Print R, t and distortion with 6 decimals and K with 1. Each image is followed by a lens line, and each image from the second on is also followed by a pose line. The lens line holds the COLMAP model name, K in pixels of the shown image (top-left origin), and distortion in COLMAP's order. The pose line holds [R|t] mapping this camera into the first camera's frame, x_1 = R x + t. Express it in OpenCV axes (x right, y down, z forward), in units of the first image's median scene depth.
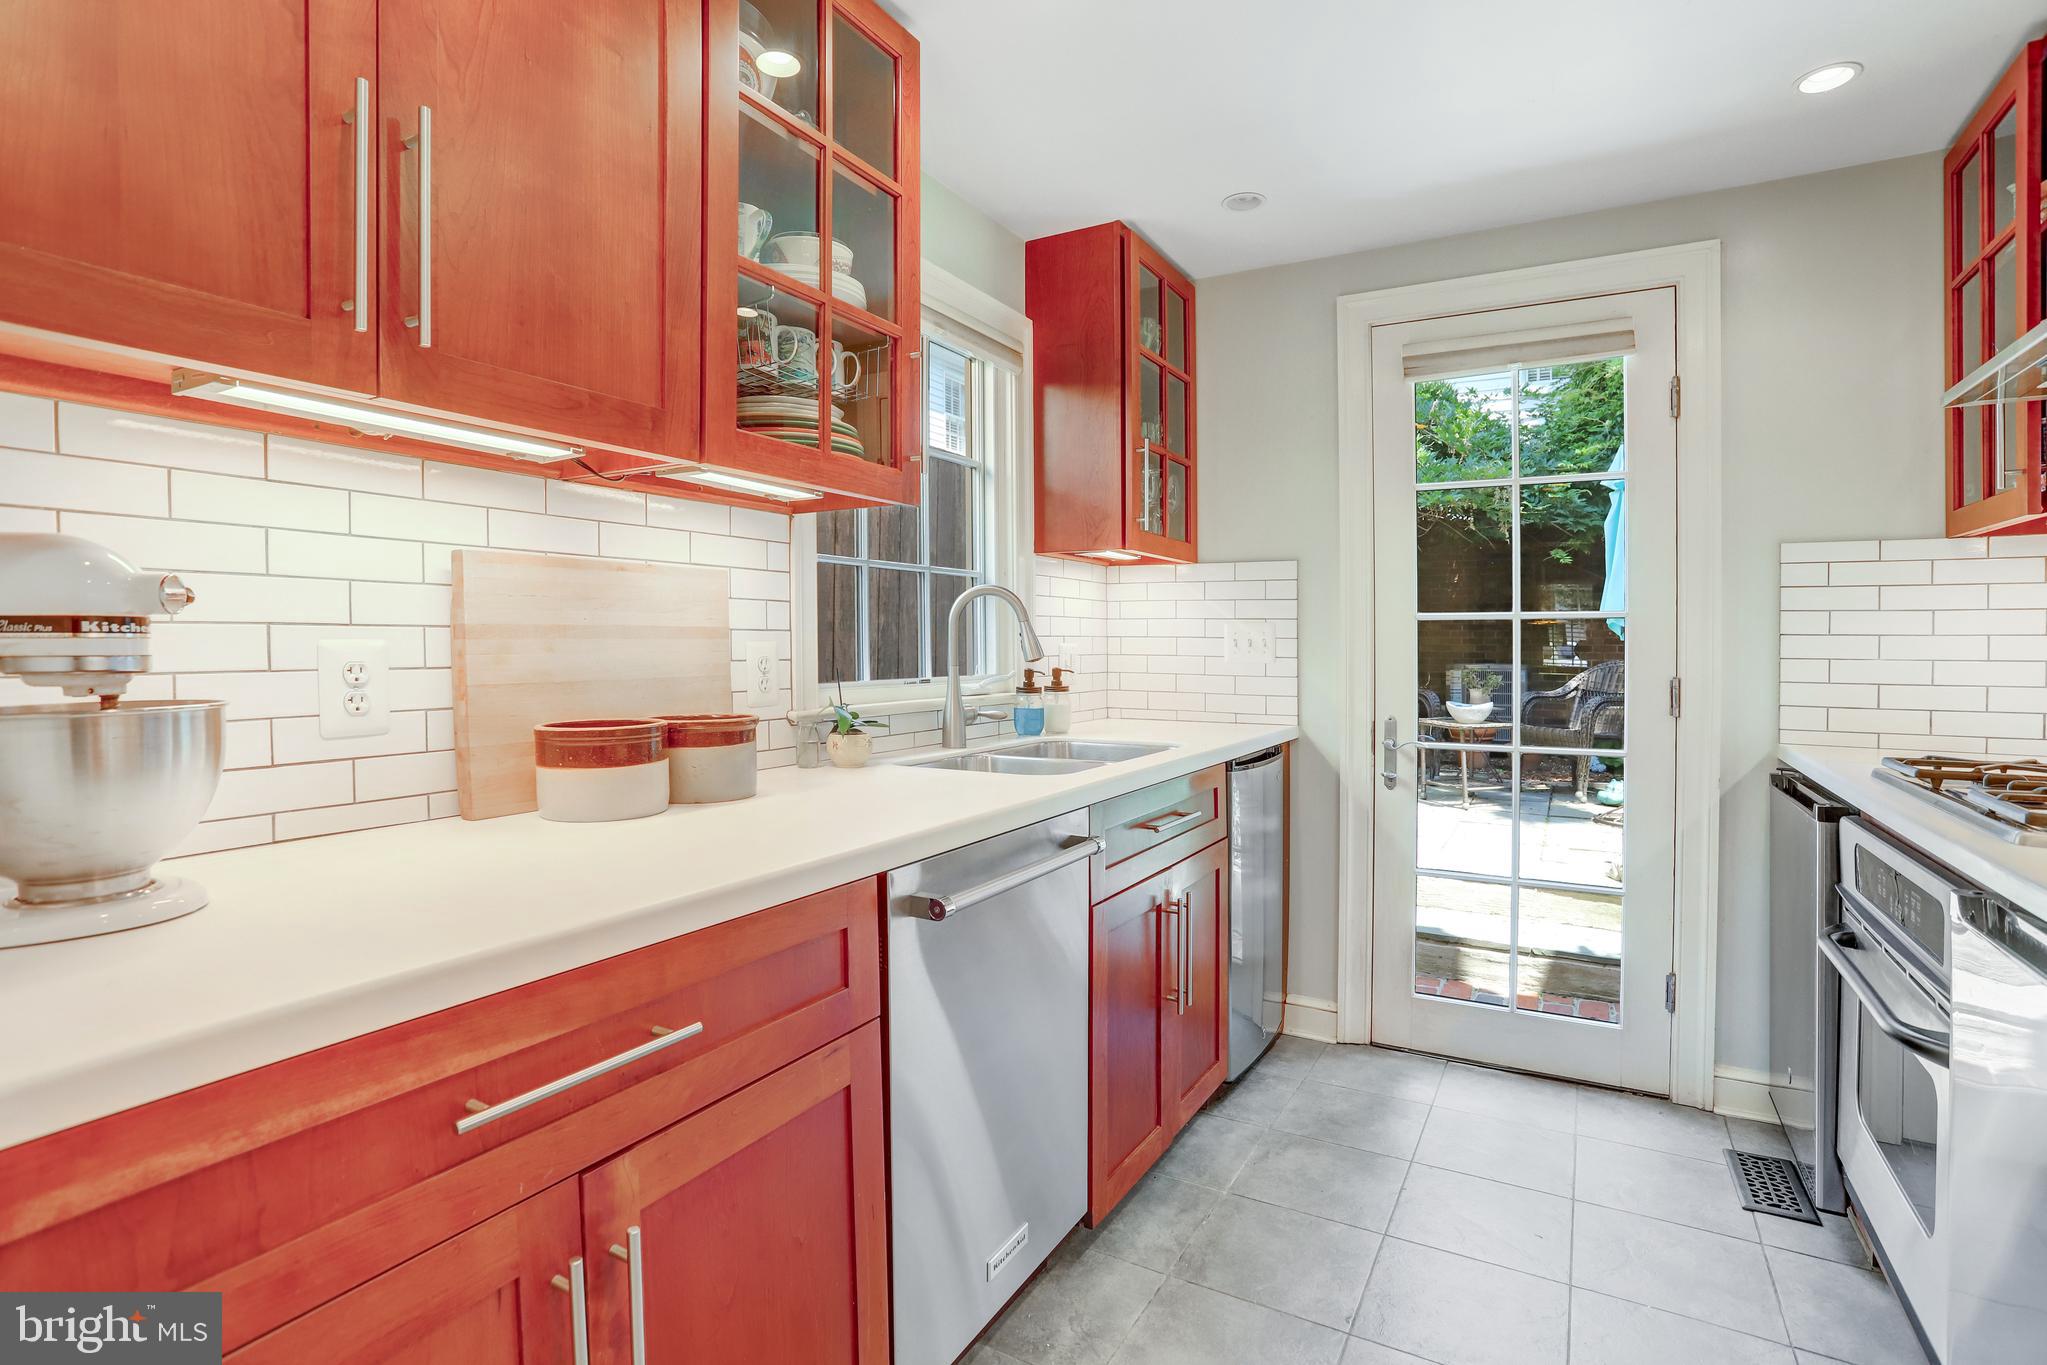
lens RADIAL K [[1017.3, 0, 1028.9], [0, 1017.3, 636.8], [0, 0, 1]] dist [-0.064526, 0.028392]
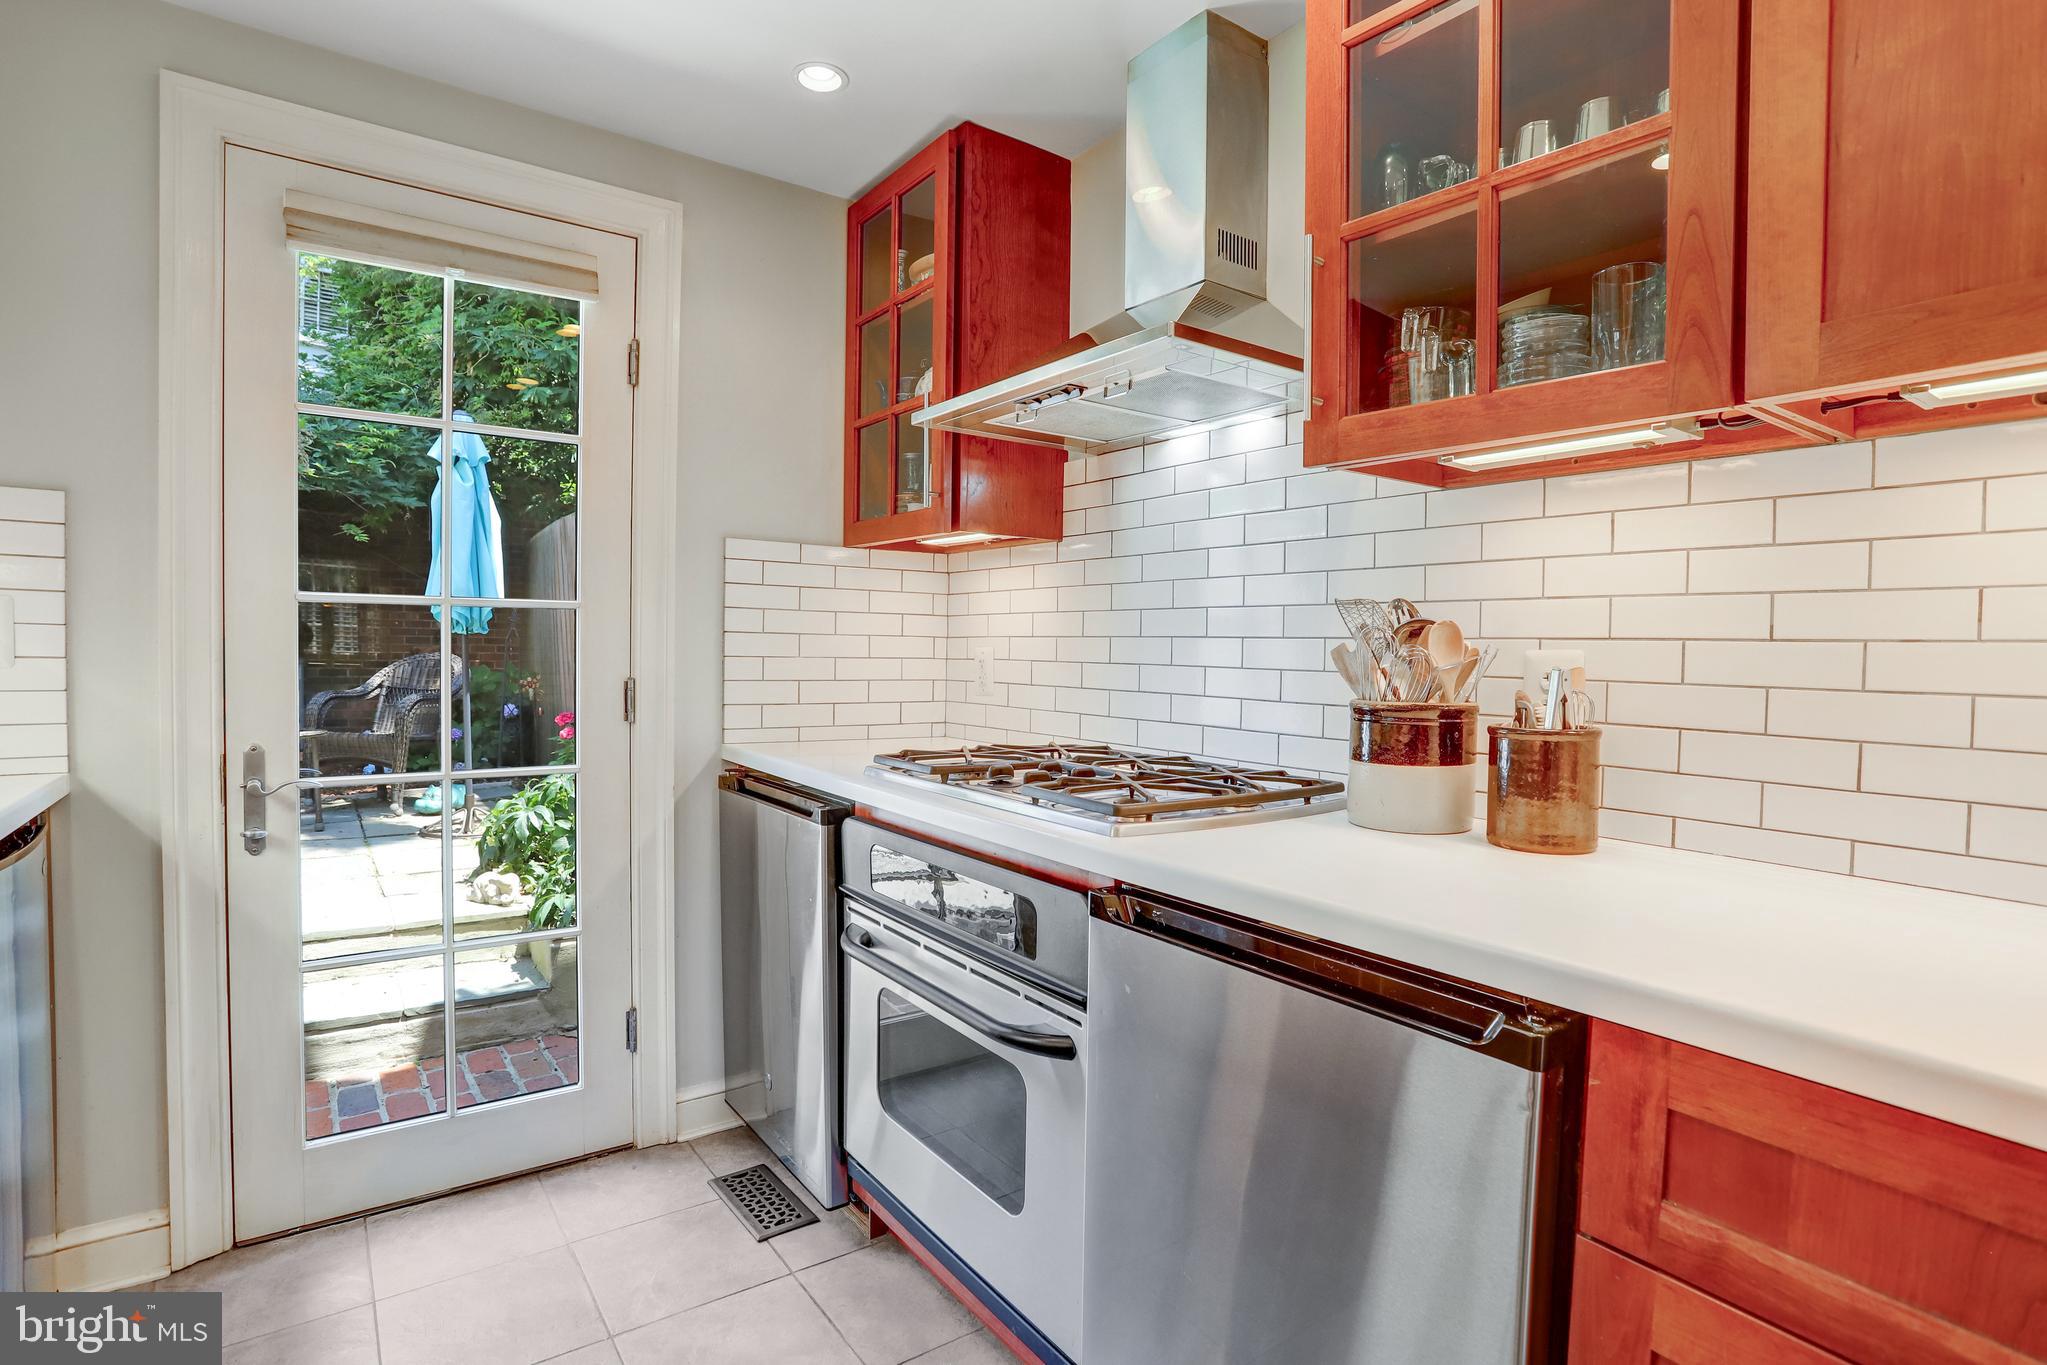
lens RADIAL K [[1017.3, 0, 1029.1], [0, 1017.3, 664.3], [0, 0, 1]] dist [-0.064526, 0.028392]
pose [[0.422720, -0.014350, 0.906147, -0.017907], [-0.020572, 0.999465, 0.025425, -0.001960], [-0.906027, -0.029389, 0.422198, 0.316493]]
